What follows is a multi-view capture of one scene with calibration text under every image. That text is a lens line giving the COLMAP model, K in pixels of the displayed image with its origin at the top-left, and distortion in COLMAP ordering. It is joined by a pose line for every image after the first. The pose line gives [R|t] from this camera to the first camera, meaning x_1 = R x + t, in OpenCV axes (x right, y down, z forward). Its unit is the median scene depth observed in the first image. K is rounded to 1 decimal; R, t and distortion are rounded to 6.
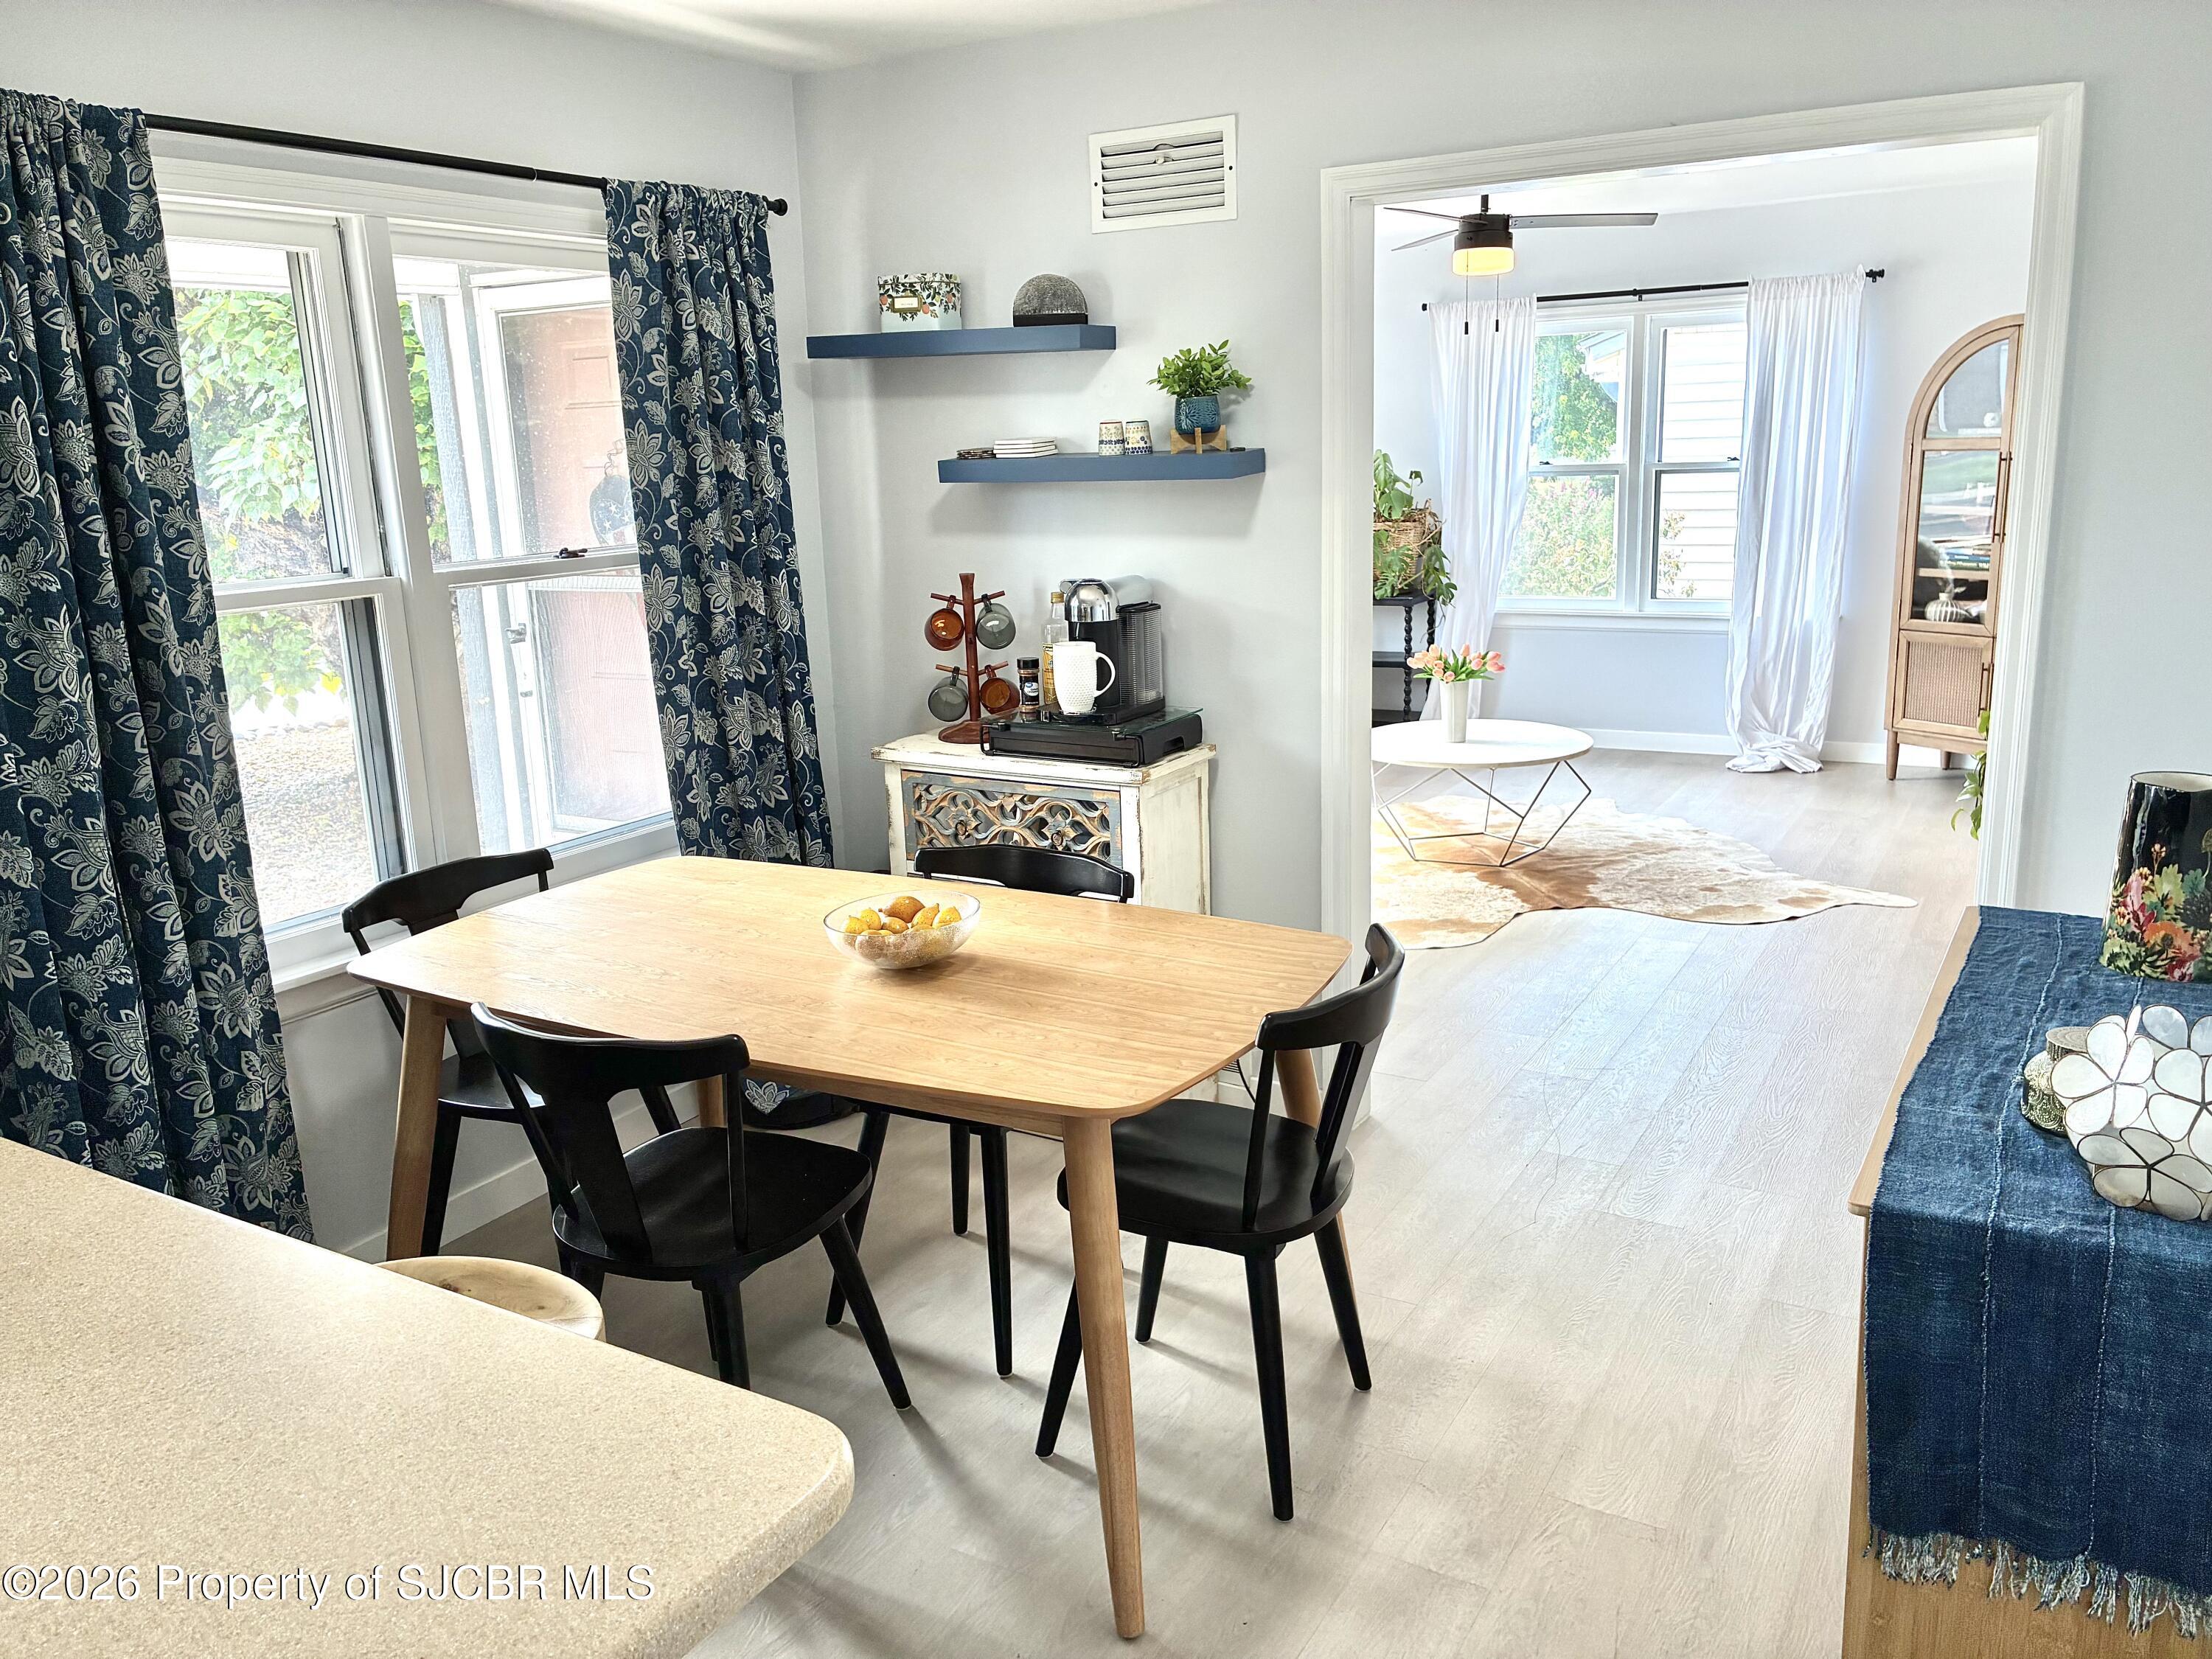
lens RADIAL K [[1680.2, 0, 1106.0], [0, 1680.2, 829.5], [0, 0, 1]] dist [0.045356, -0.036577]
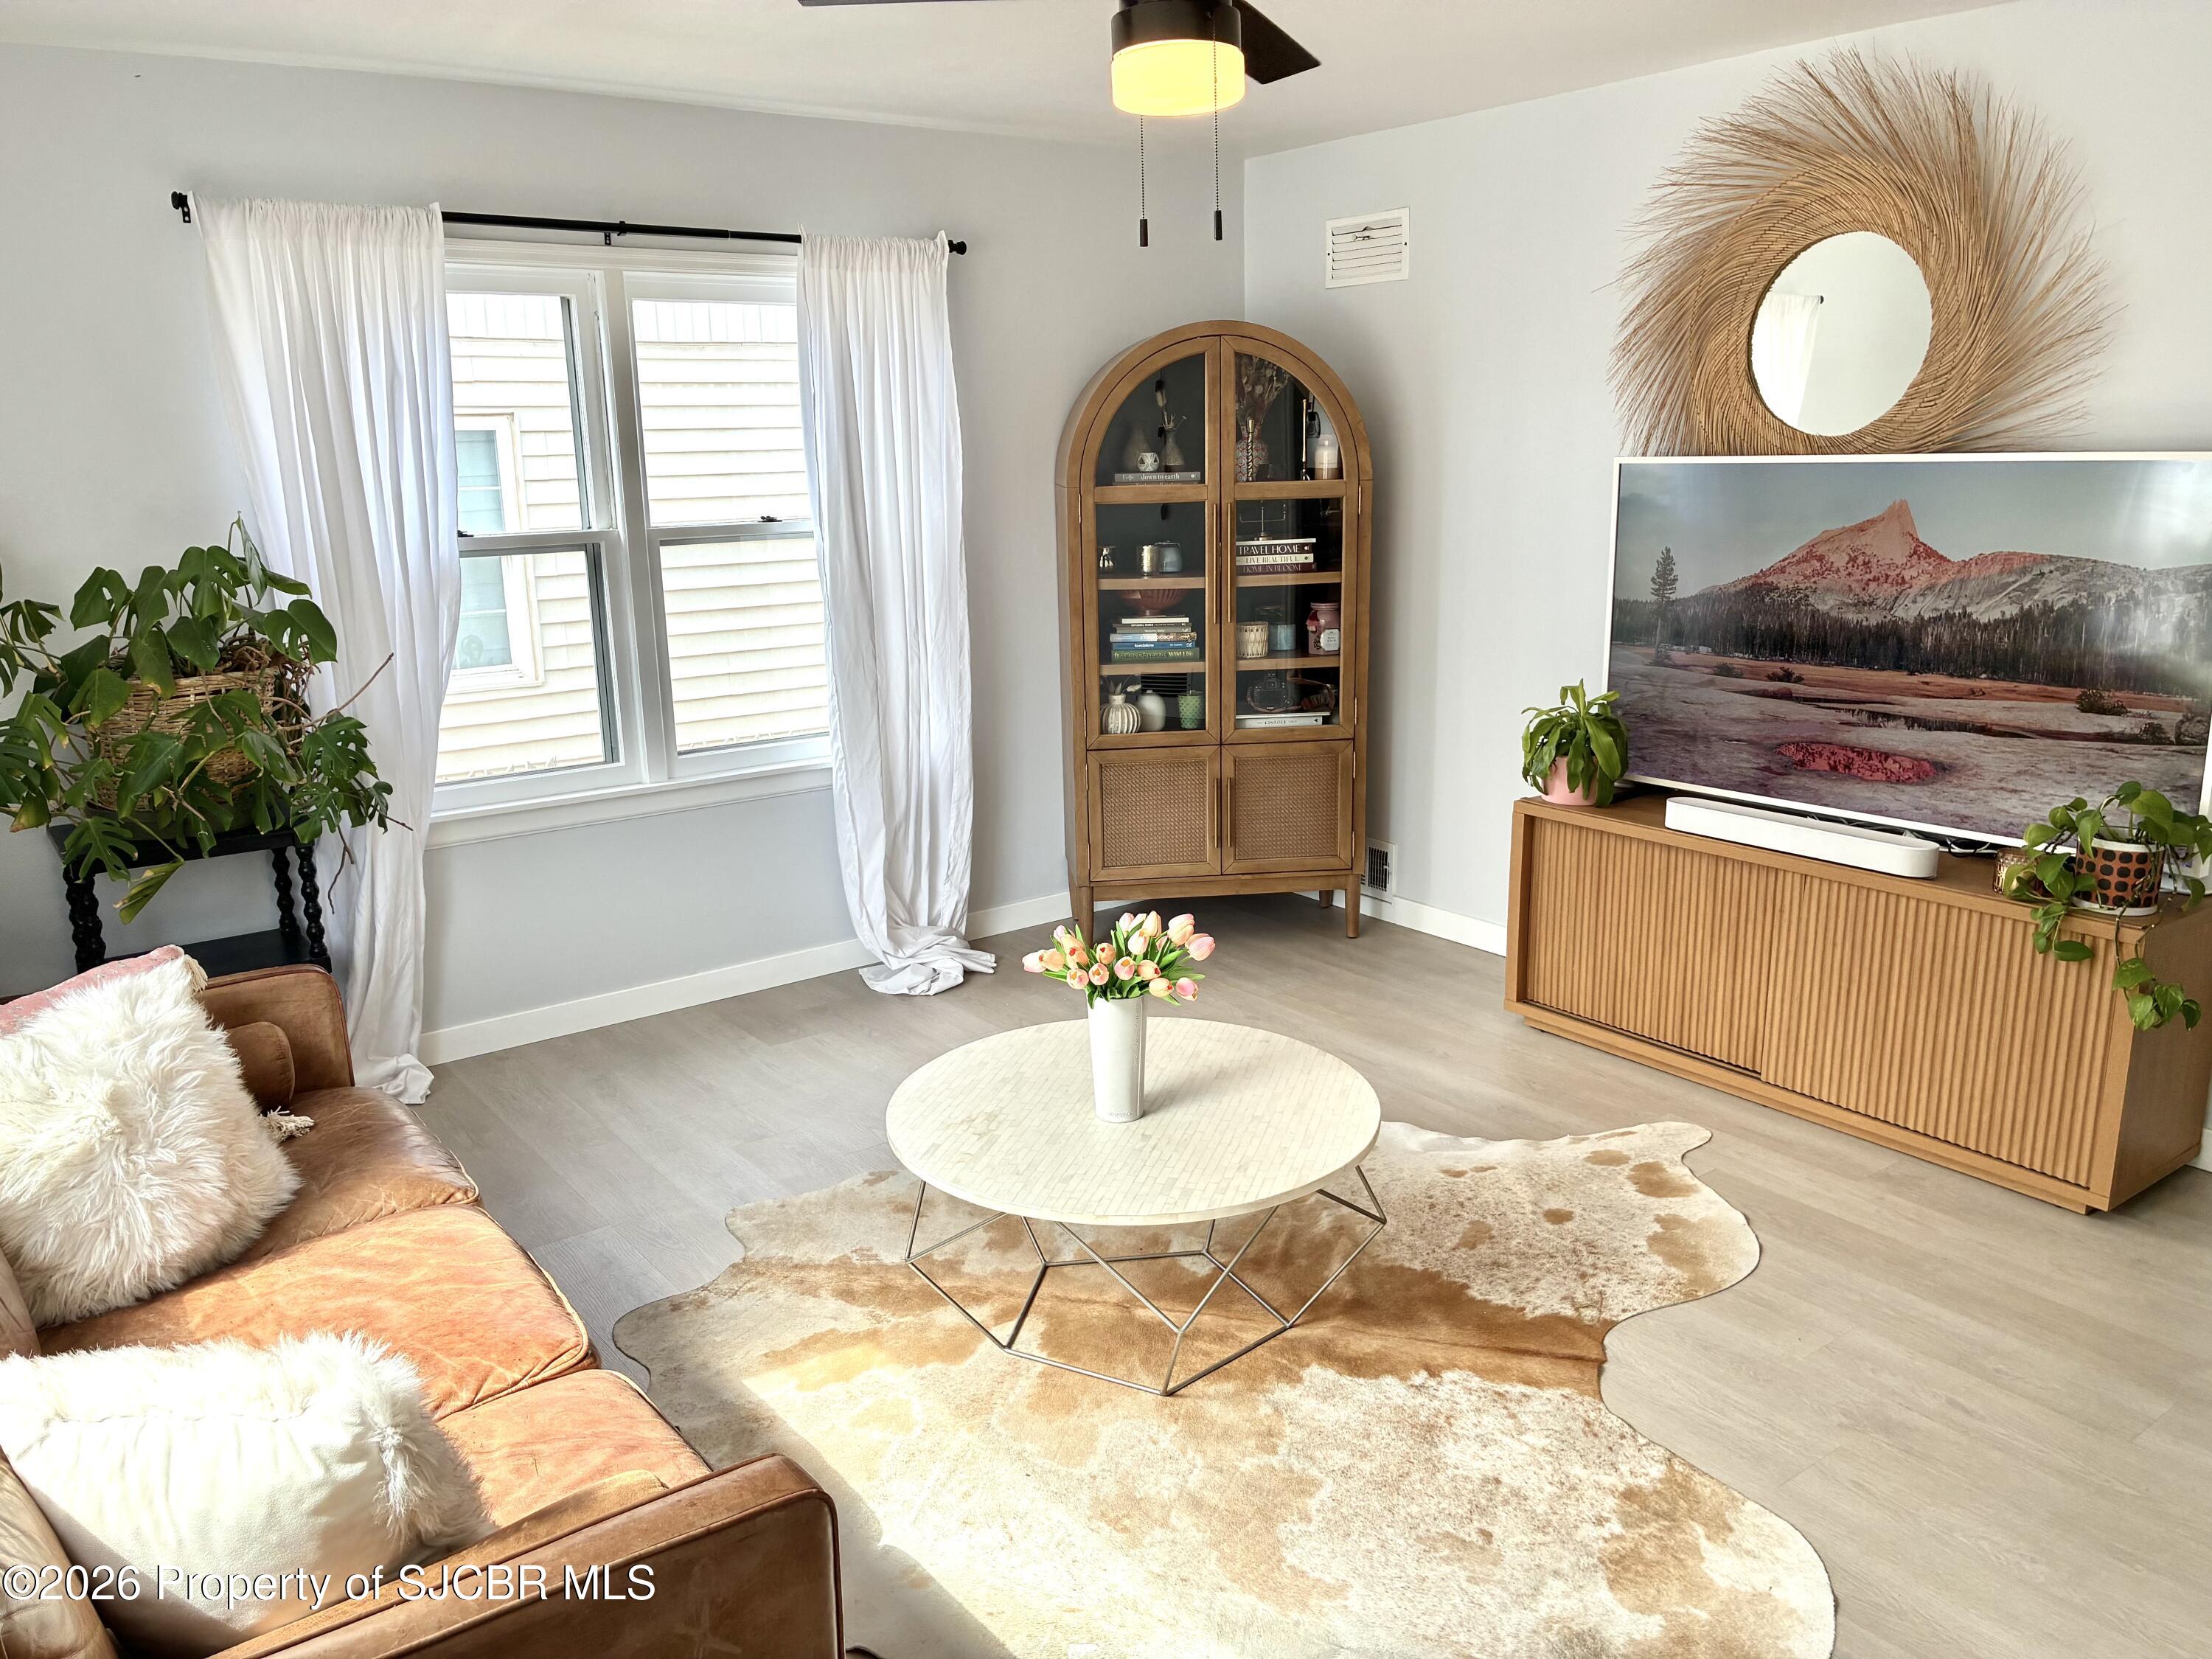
lens RADIAL K [[1664.2, 0, 1128.6], [0, 1664.2, 836.1], [0, 0, 1]] dist [0.025974, -0.063781]
pose [[0.370945, -0.189830, 0.909046, -0.300266], [0.212710, 0.970228, 0.115808, -0.271420], [-0.903966, 0.150405, 0.400280, 1.189200]]
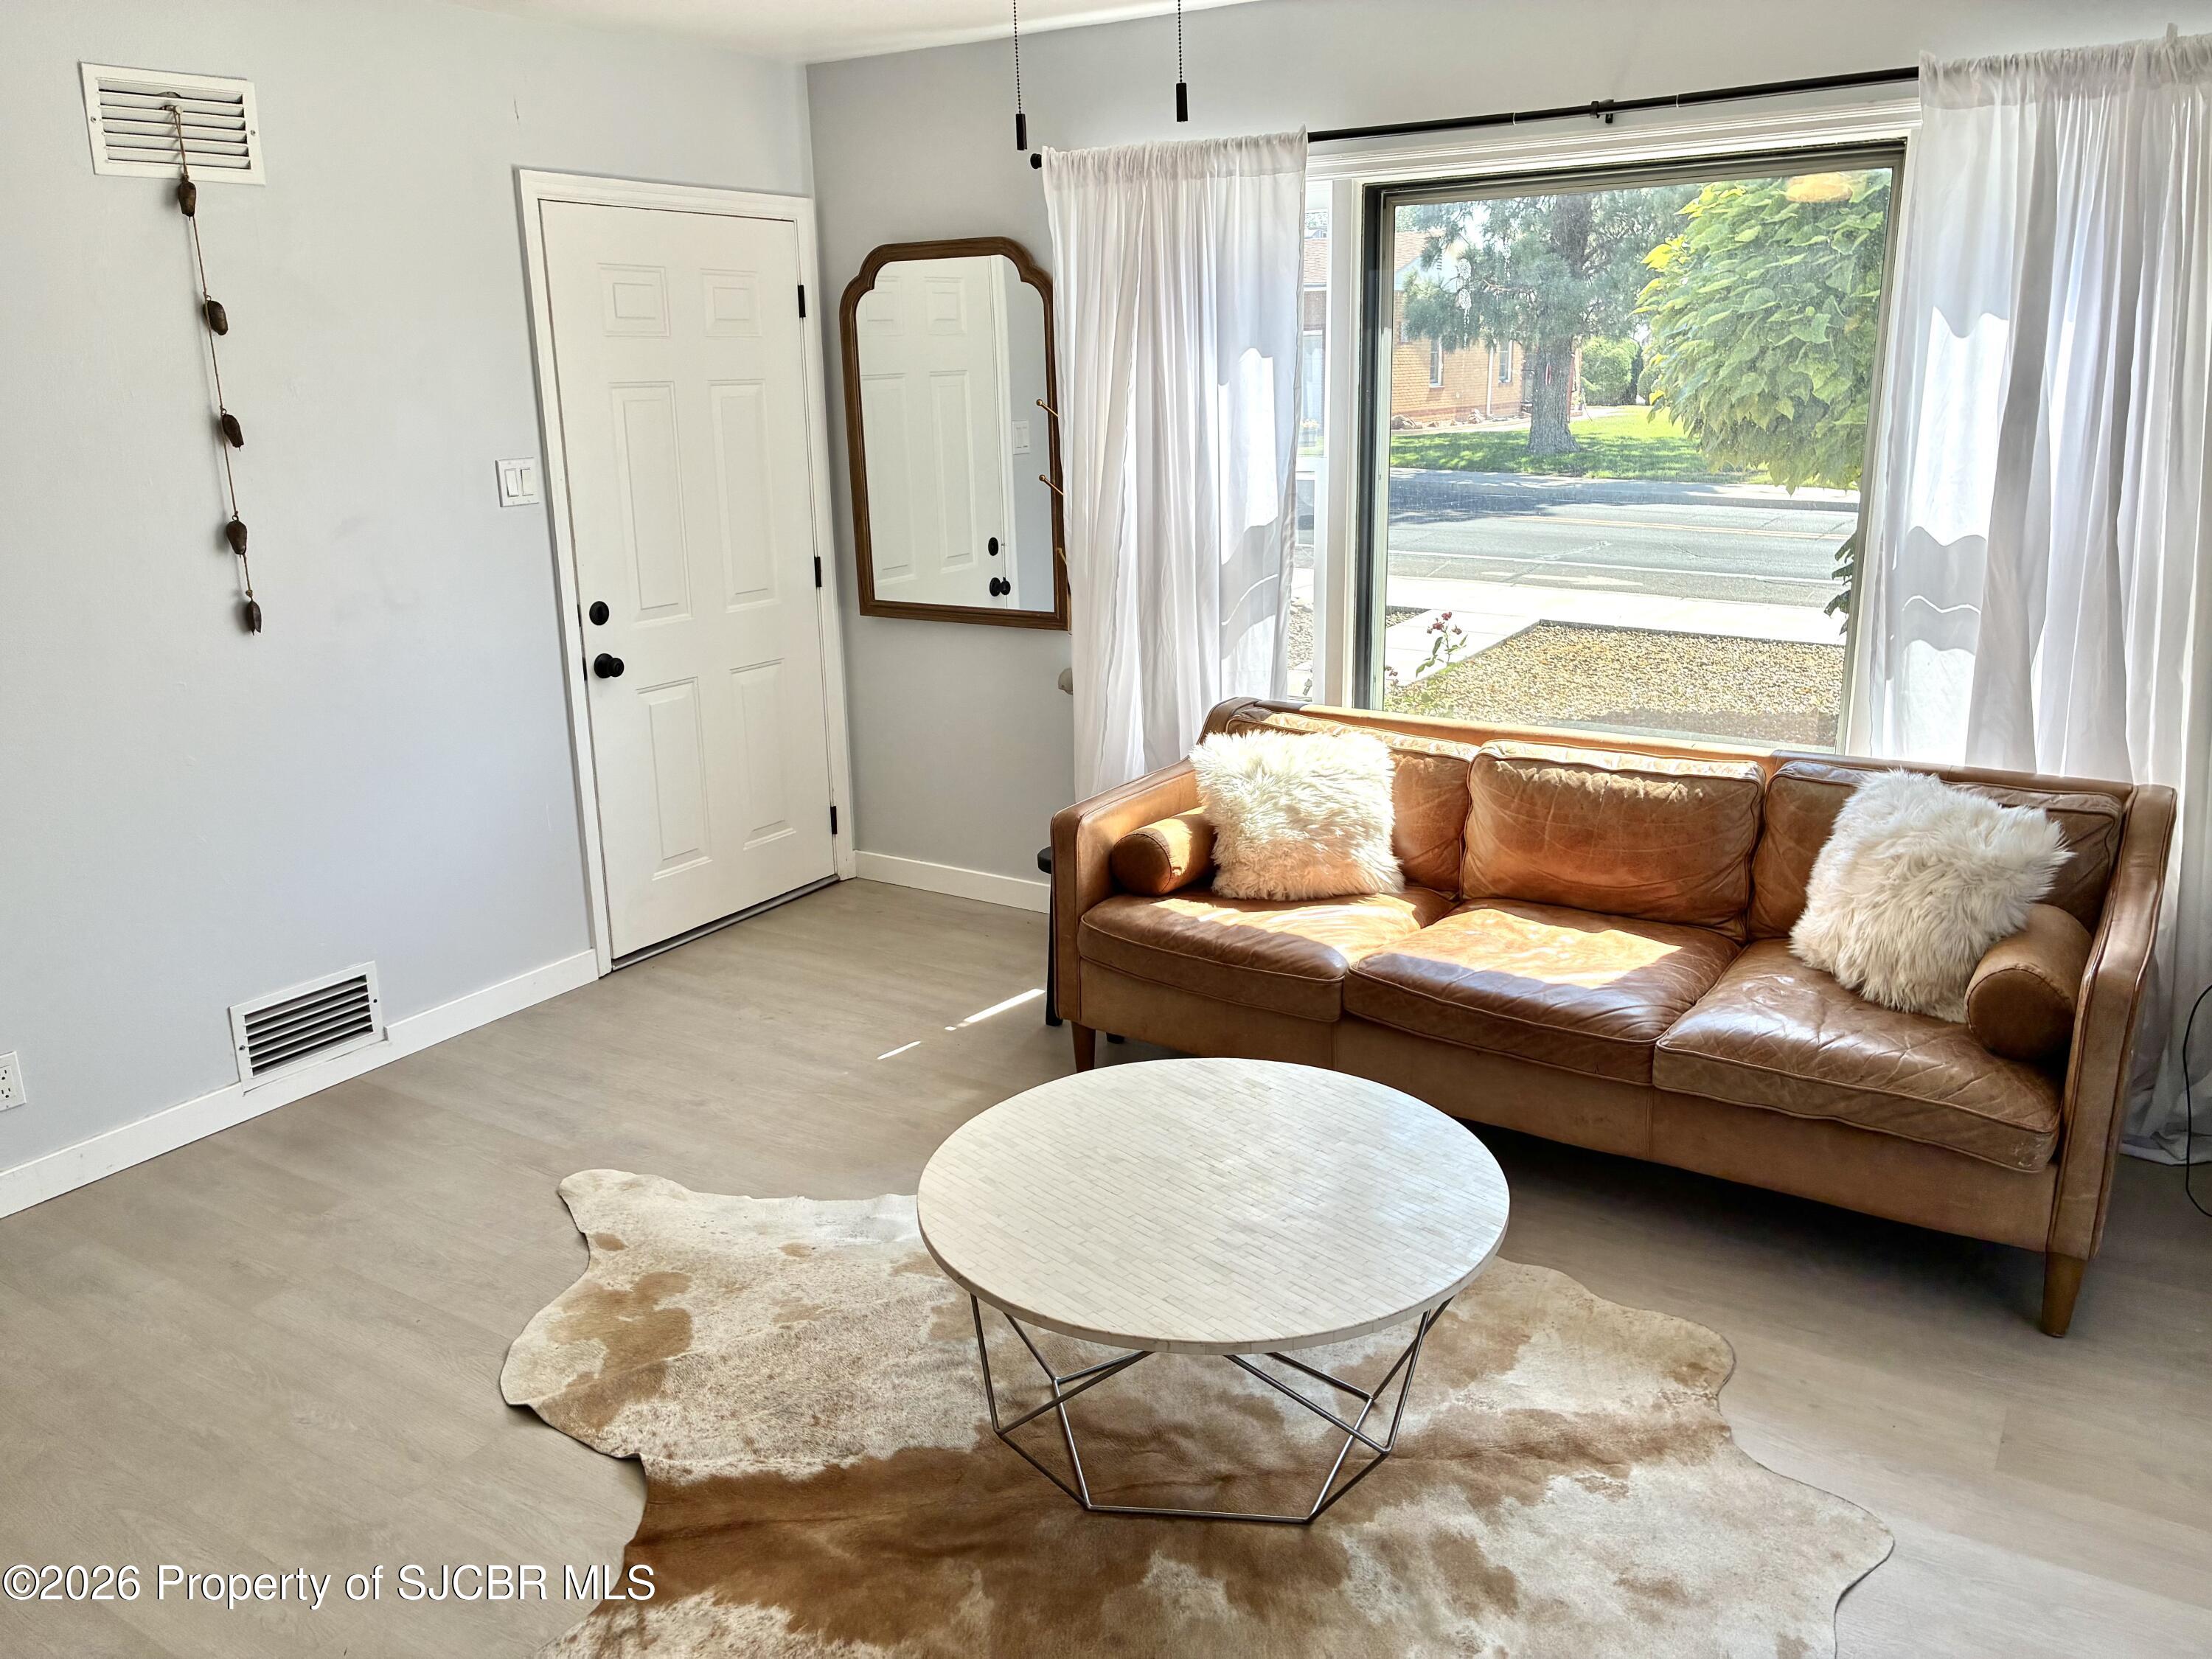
lens RADIAL K [[1700.5, 0, 1109.2], [0, 1700.5, 824.4], [0, 0, 1]] dist [0.050319, -0.038188]
pose [[-0.031271, 0.296962, -0.954377, 0.838968], [-0.207640, 0.932083, 0.296829, -0.370473], [0.977705, 0.207449, 0.032514, 1.411053]]
